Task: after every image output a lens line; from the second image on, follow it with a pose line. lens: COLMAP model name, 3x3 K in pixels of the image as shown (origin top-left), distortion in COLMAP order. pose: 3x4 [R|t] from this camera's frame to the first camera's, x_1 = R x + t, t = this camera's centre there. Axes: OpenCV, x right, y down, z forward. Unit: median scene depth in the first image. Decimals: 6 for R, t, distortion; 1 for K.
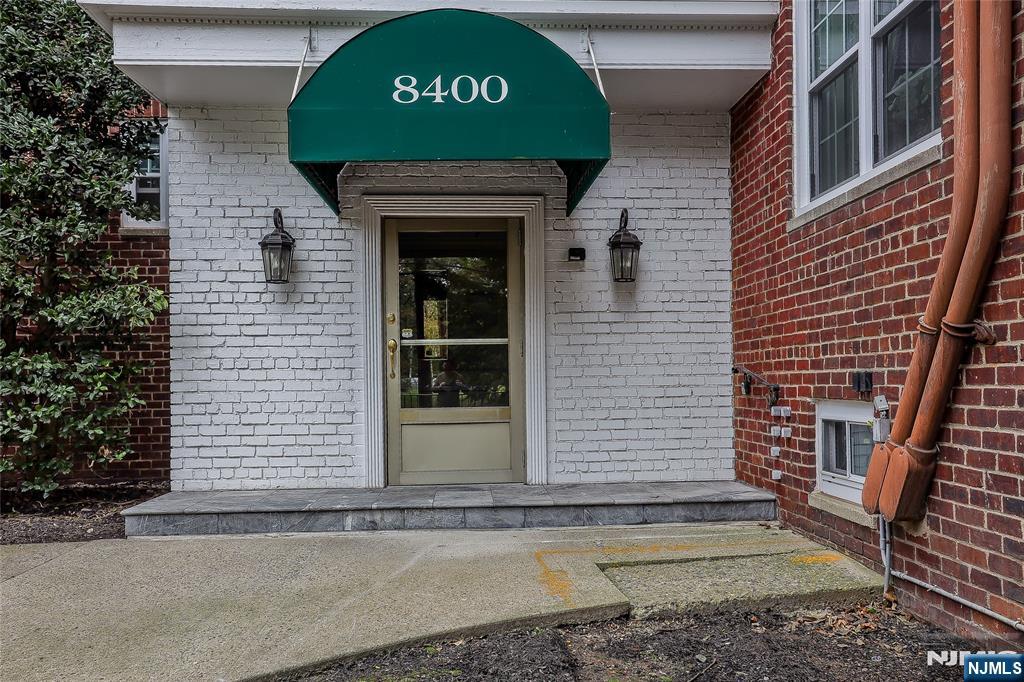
lens RADIAL K [[854.2, 0, 512.8], [0, 854.2, 343.8], [0, 0, 1]] dist [0.010315, 0.003364]
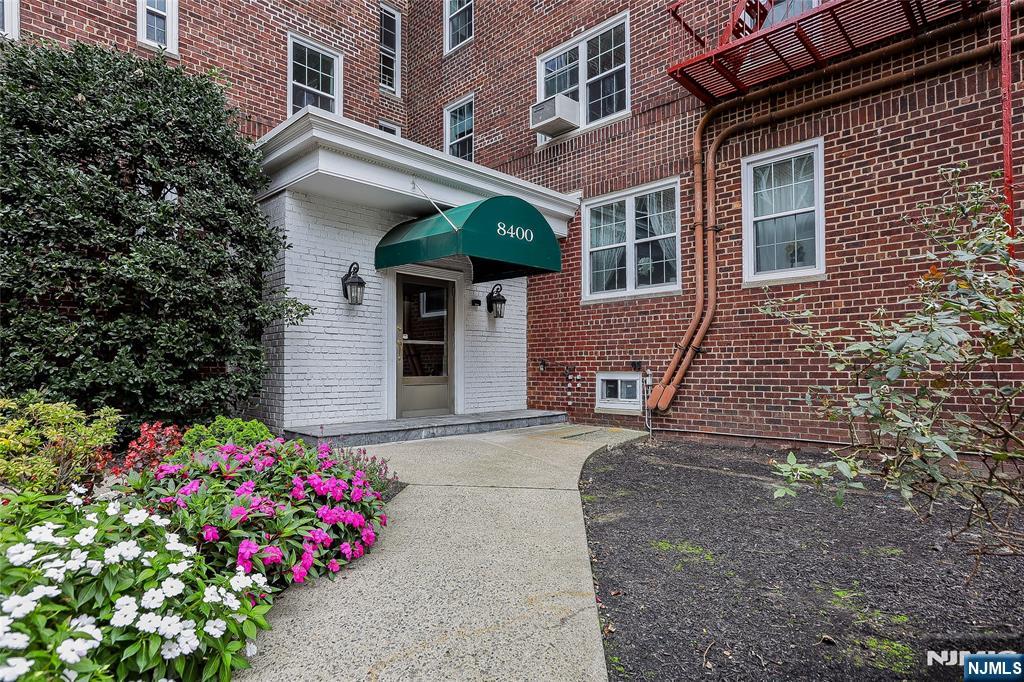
lens RADIAL K [[559.2, 0, 512.7], [0, 559.2, 336.5], [0, 0, 1]] dist [-0.050637, 0.040321]
pose [[0.732277, 0.050609, 0.679124, -0.794488], [-0.037761, 0.998718, -0.033710, 0.020038], [-0.679960, -0.000959, 0.733249, -0.055104]]
